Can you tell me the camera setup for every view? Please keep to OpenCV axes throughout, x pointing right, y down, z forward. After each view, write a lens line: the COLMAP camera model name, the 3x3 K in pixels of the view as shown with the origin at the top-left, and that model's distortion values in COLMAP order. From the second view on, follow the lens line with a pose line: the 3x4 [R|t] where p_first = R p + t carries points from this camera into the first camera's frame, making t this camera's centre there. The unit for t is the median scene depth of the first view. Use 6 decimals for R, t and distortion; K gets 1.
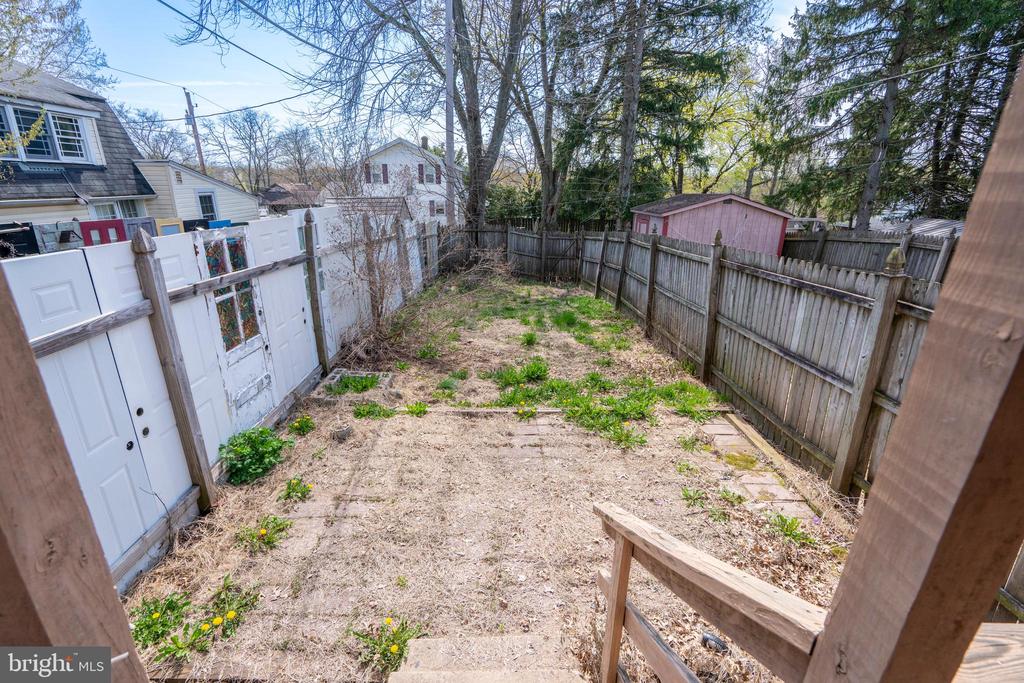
lens RADIAL K [[460.2, 0, 515.1], [0, 460.2, 331.4], [0, 0, 1]] dist [-0.003459, -0.000032]
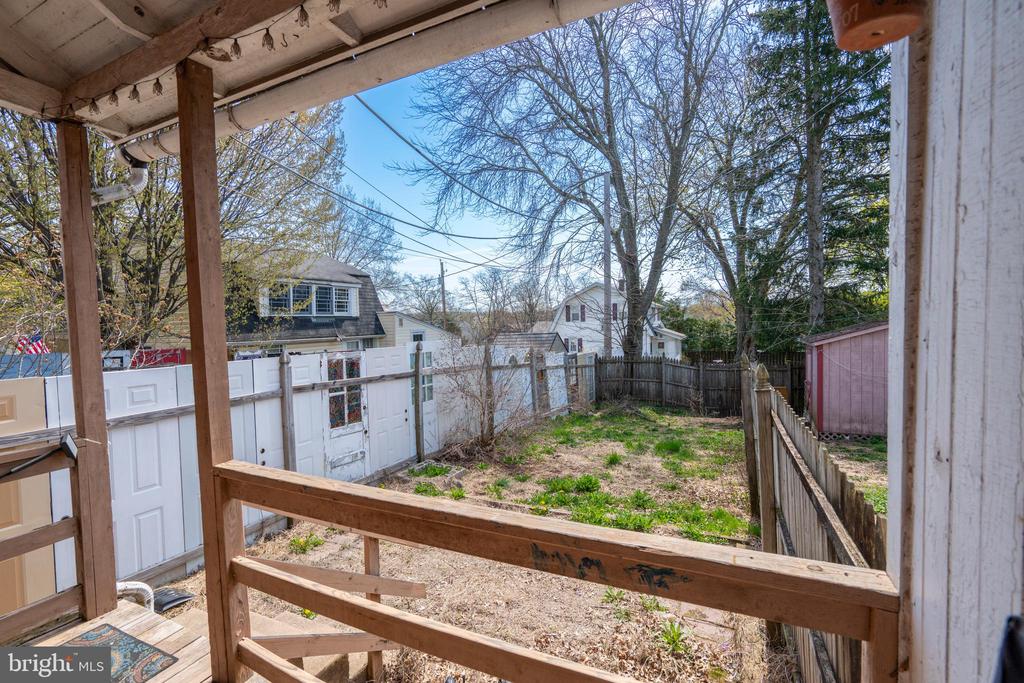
lens RADIAL K [[460.2, 0, 515.1], [0, 460.2, 331.4], [0, 0, 1]] dist [-0.003459, -0.000032]
pose [[0.896855, -0.024812, -0.441628, 0.333062], [-0.101330, 0.960348, -0.259736, 0.036436], [0.430562, 0.277696, 0.858779, -0.090462]]
